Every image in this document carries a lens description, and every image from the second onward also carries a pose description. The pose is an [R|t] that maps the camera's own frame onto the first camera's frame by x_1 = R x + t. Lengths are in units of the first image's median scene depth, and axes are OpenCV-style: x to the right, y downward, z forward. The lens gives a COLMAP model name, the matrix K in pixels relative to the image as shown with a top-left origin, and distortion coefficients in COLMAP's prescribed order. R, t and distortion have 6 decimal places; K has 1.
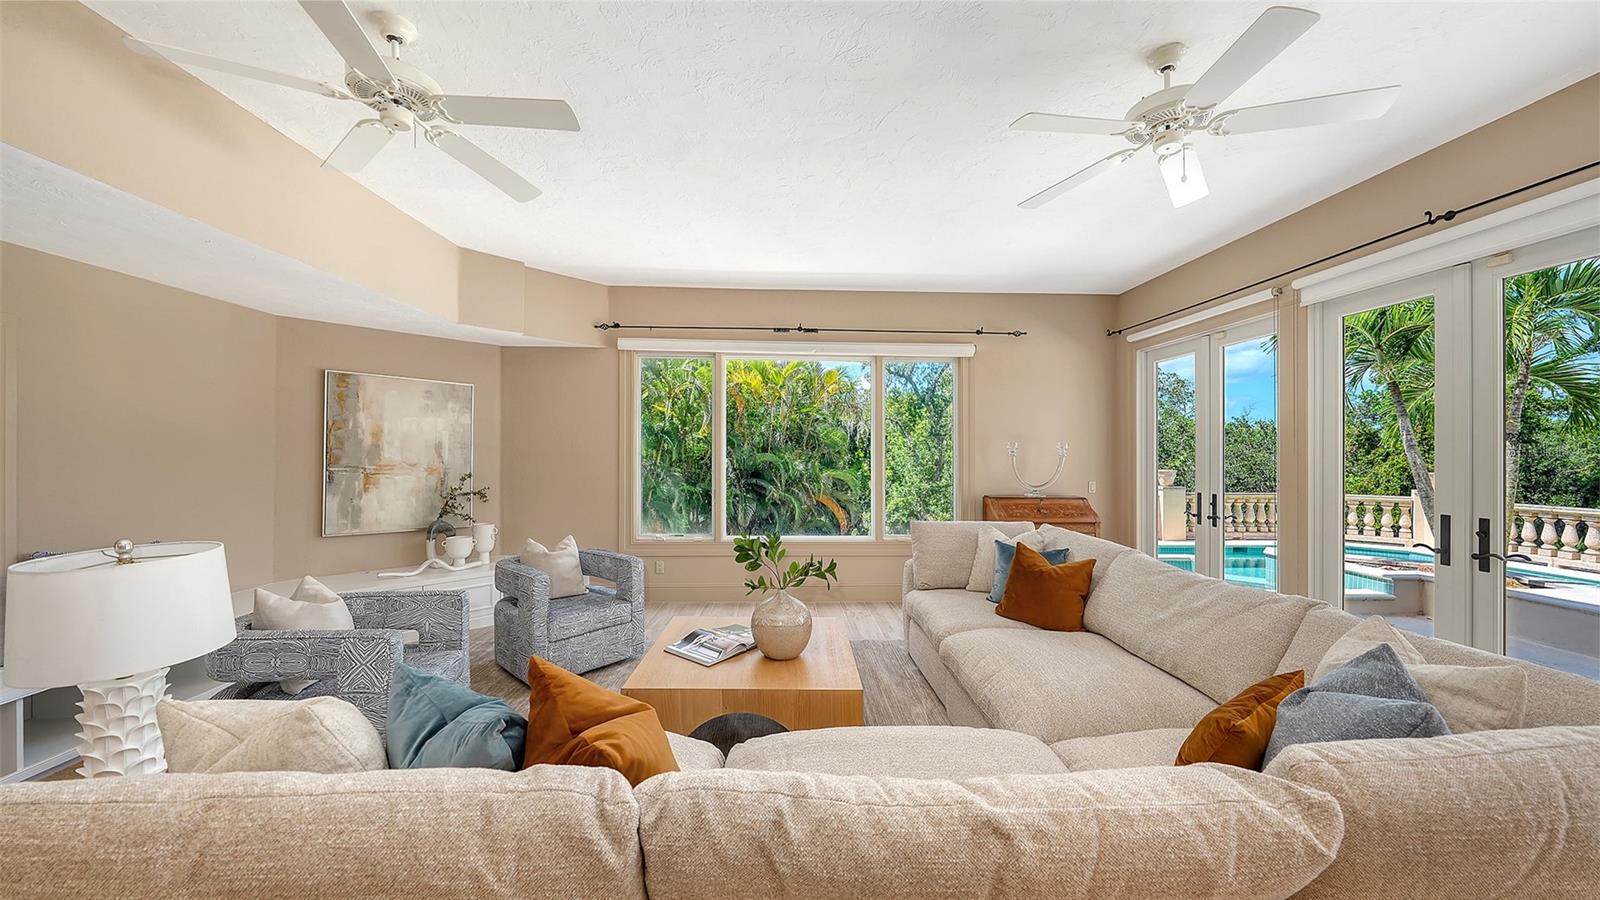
lens RADIAL K [[557.4, 0, 805.6], [0, 557.4, 457.5], [0, 0, 1]] dist [-0.003551, -0.000265]
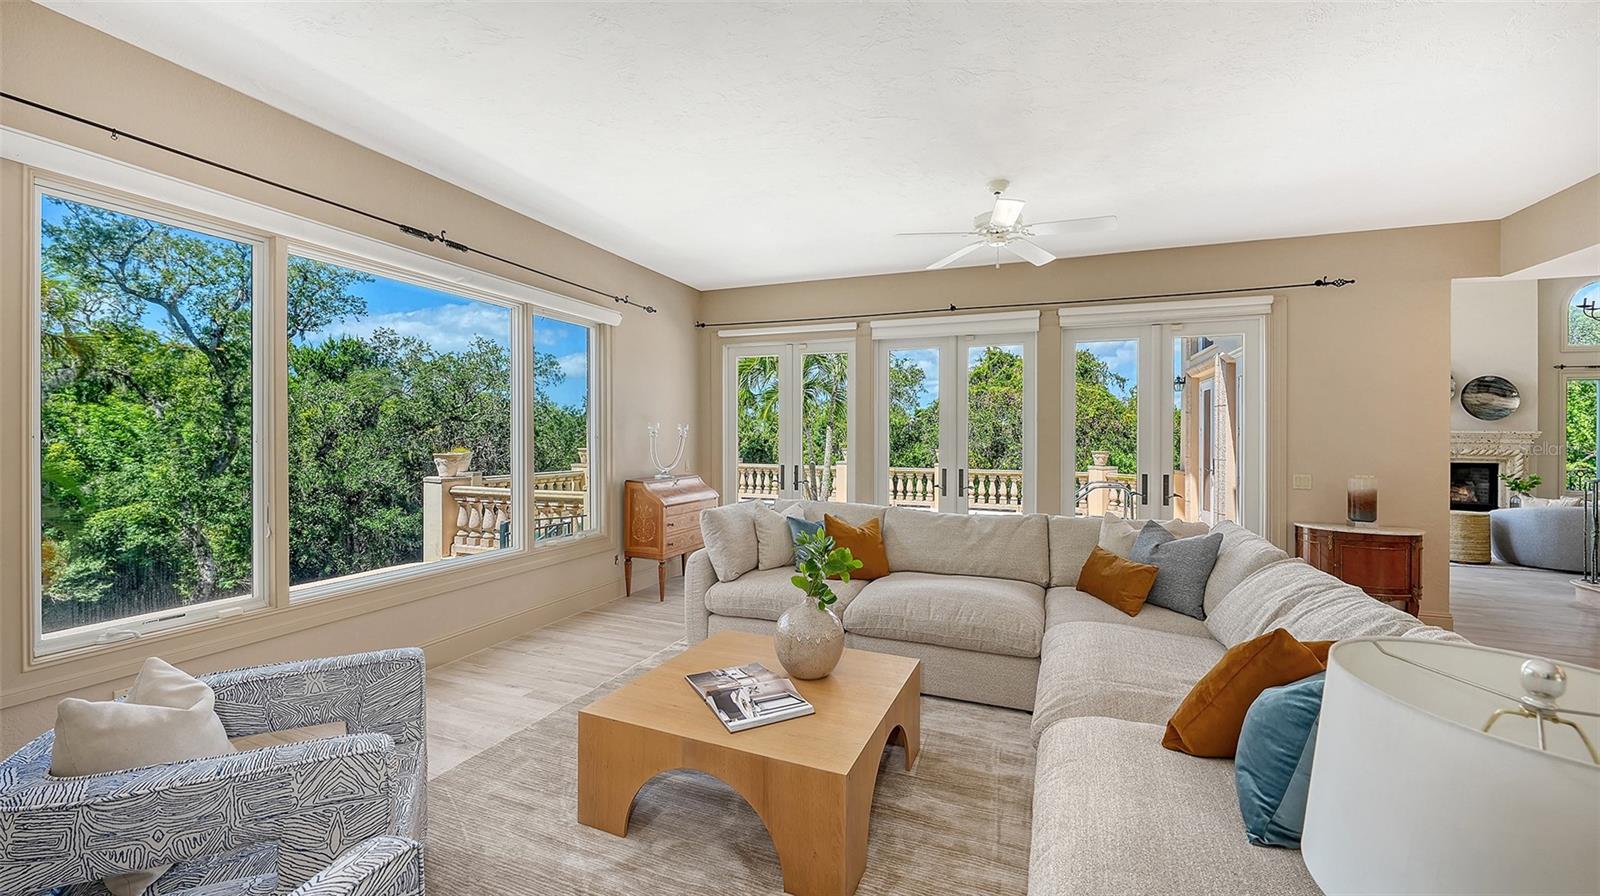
lens RADIAL K [[601.1, 0, 809.4], [0, 601.1, 446.7], [0, 0, 1]] dist [-0.002995, -0.000767]
pose [[0.392262, -0.019048, 0.919656, -0.516888], [0.002202, 0.999802, 0.019769, -0.006812], [-0.919851, -0.005730, 0.392226, 0.373682]]
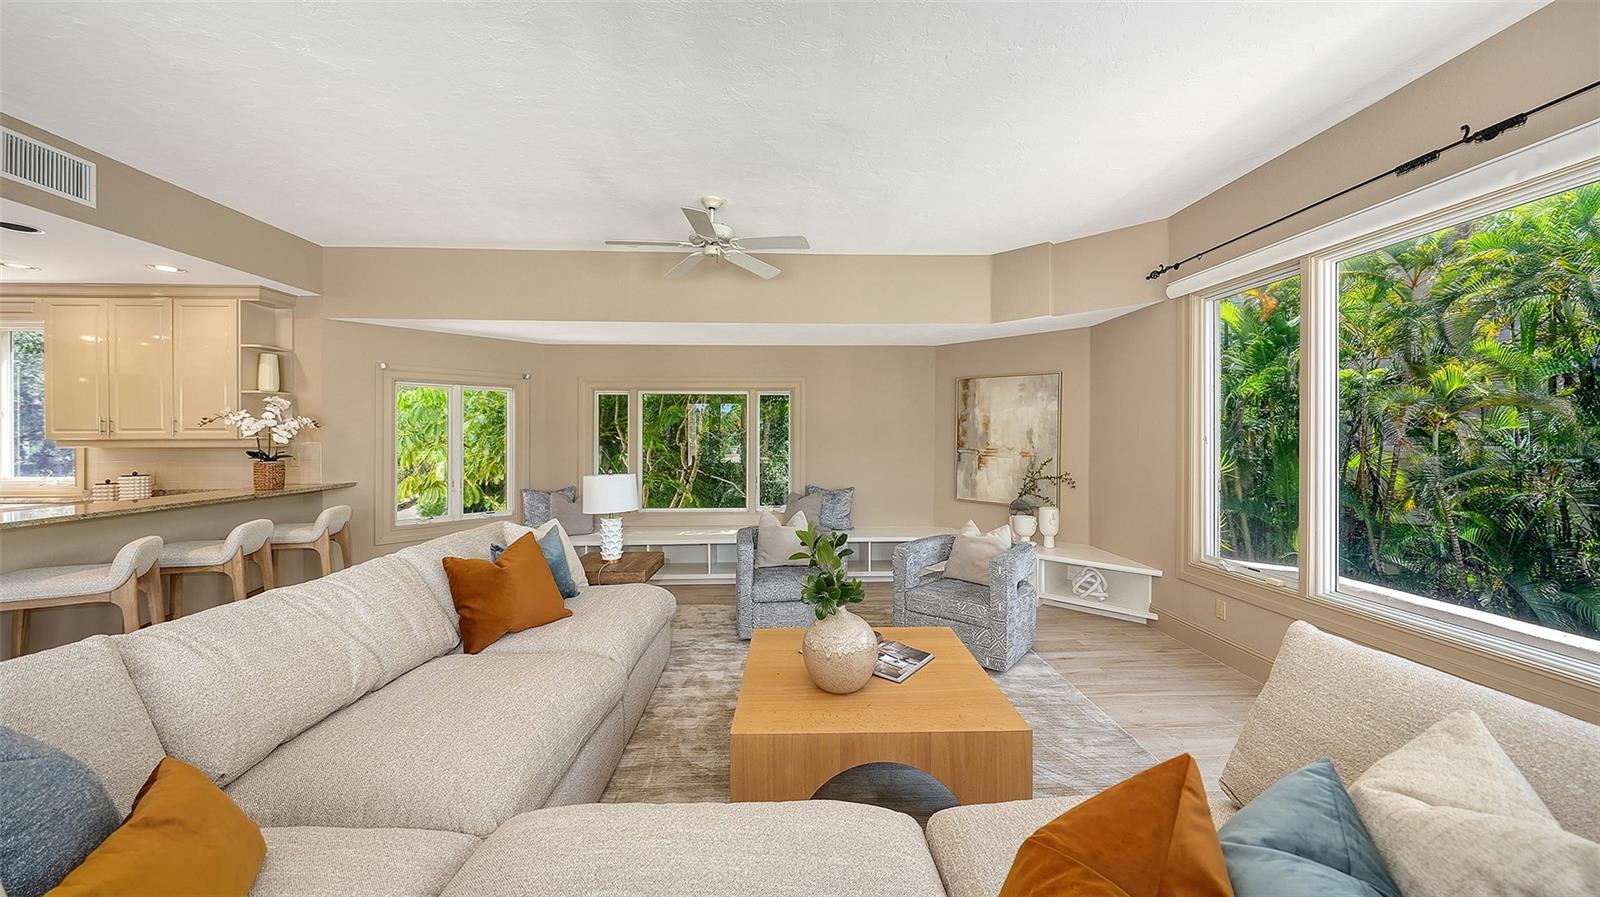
lens RADIAL K [[557.4, 0, 802.1], [0, 557.4, 446.1], [0, 0, 1]] dist [-0.003551, -0.000265]
pose [[0.003833, 0.008127, -0.999960, 0.438742], [-0.005315, 0.999953, 0.008107, -0.000094], [0.999979, 0.005284, 0.003876, 0.540333]]
